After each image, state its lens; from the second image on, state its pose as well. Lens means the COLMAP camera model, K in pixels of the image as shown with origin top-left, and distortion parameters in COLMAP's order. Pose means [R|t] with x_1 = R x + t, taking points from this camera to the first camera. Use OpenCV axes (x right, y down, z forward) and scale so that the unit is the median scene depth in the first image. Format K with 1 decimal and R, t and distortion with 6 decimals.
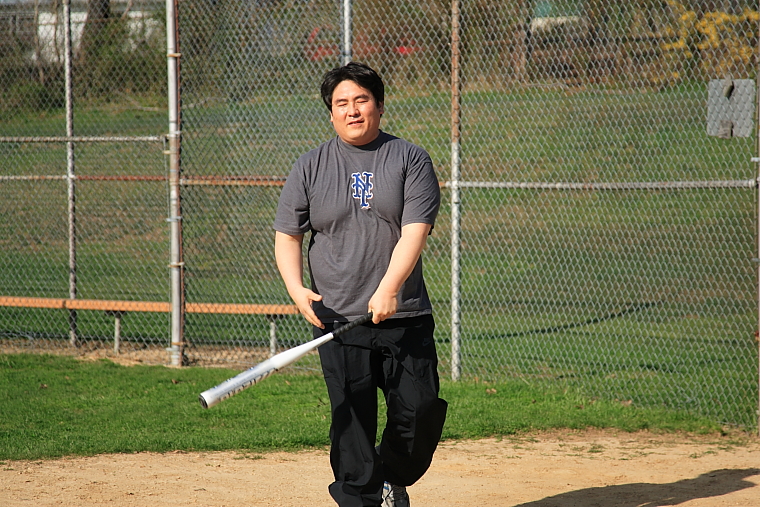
lens RADIAL K [[2654.4, 0, 380.0], [0, 2654.4, 253.5], [0, 0, 1]] dist [0.722712, -1.532569]
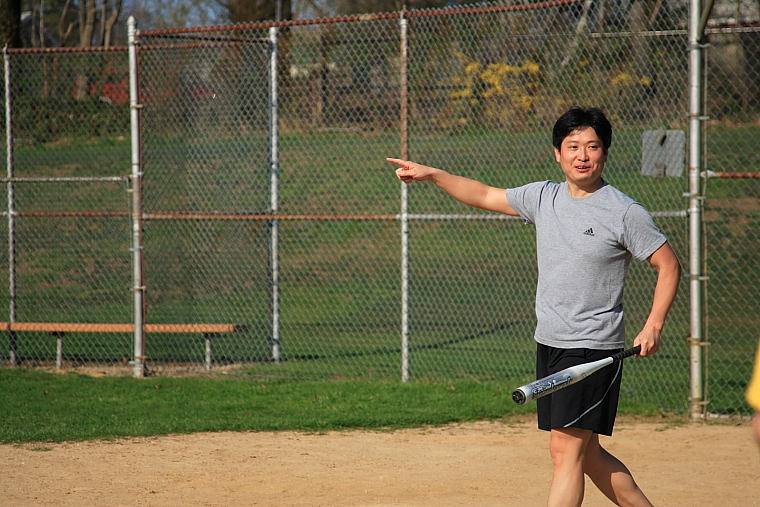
lens RADIAL K [[2654.4, 0, 380.0], [0, 2654.4, 253.5], [0, 0, 1]] dist [0.722712, -1.532569]
pose [[0.993949, -0.005303, 0.109711, -0.099215], [0.006971, 0.999866, -0.014829, 0.006938], [-0.109617, 0.015504, 0.993853, -0.154194]]
